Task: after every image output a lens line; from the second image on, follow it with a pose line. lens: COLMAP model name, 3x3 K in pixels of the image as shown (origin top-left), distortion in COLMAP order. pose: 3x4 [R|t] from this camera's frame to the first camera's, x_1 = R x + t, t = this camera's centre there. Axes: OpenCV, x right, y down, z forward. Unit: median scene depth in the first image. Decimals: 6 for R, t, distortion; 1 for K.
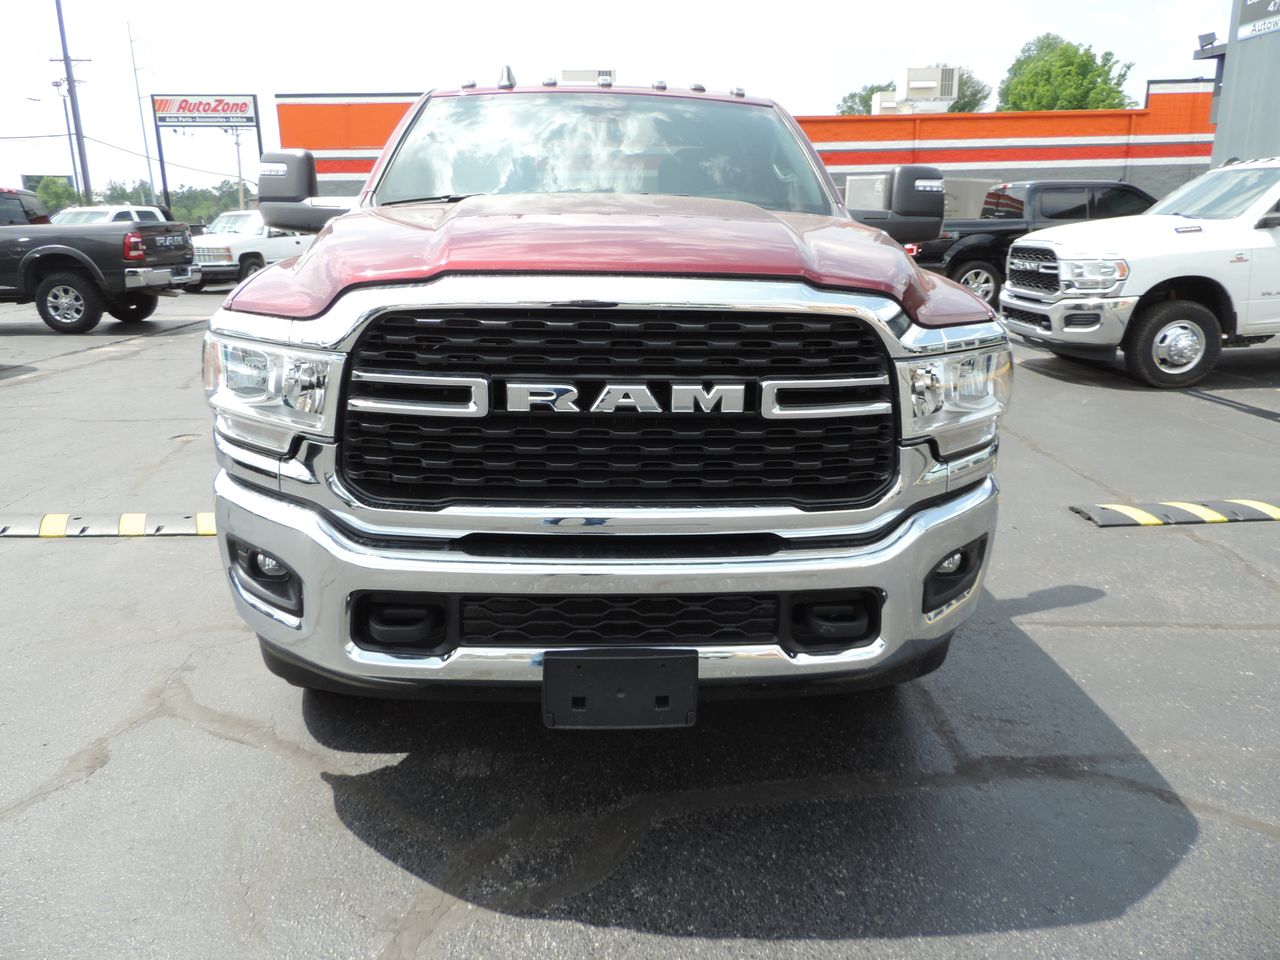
lens RADIAL K [[942.7, 0, 640.0], [0, 942.7, 480.0], [0, 0, 1]] dist [0.002397, 0.001792]
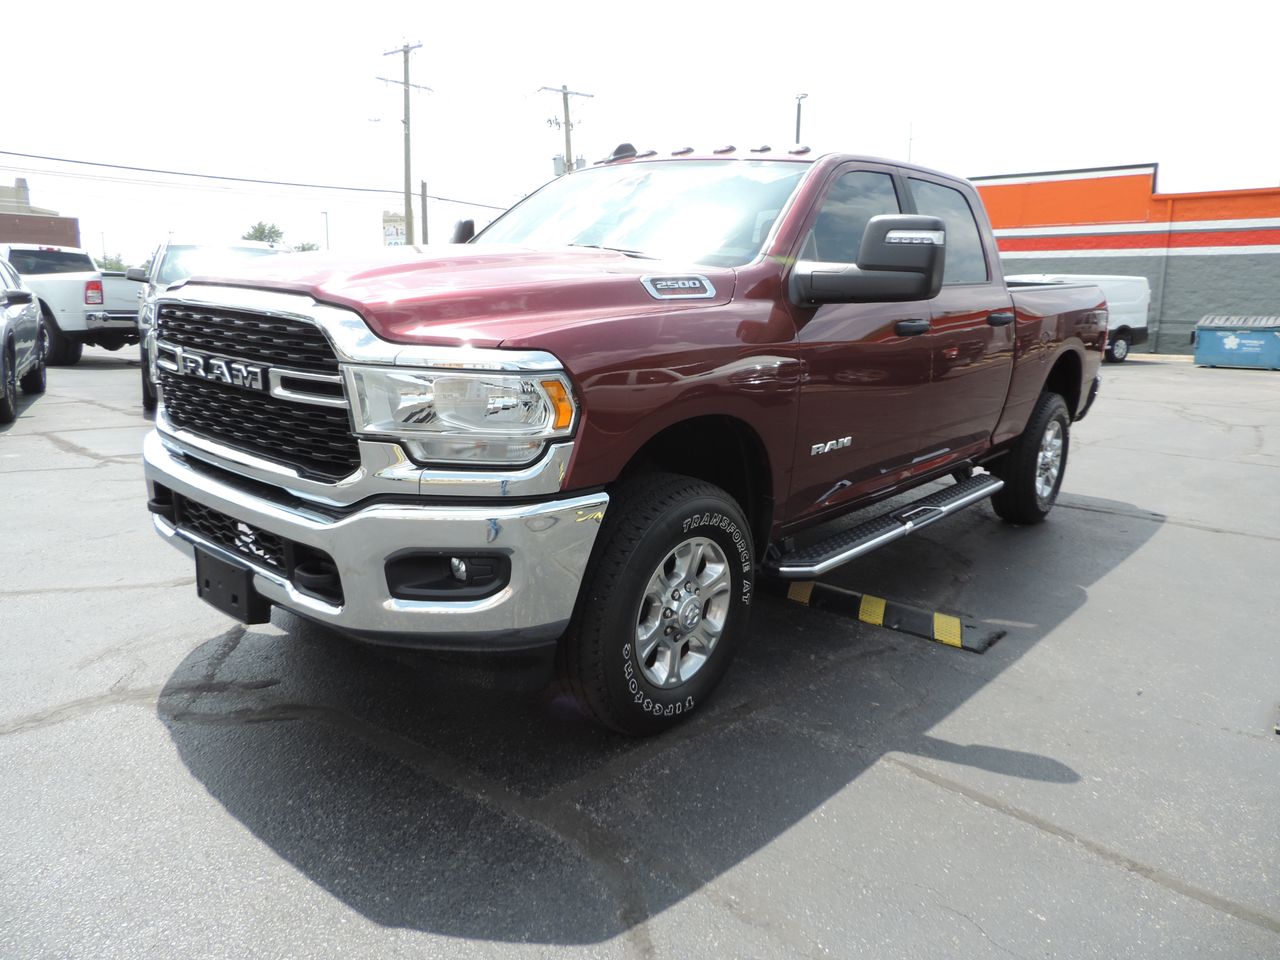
lens RADIAL K [[921.3, 0, 640.0], [0, 921.3, 480.0], [0, 0, 1]] dist [-0.001547, 0.006418]
pose [[0.707189, 0.167578, -0.686879, 1.031382], [-0.222805, 0.974827, 0.008435, -0.057527], [0.671001, 0.147074, 0.726723, 0.323406]]
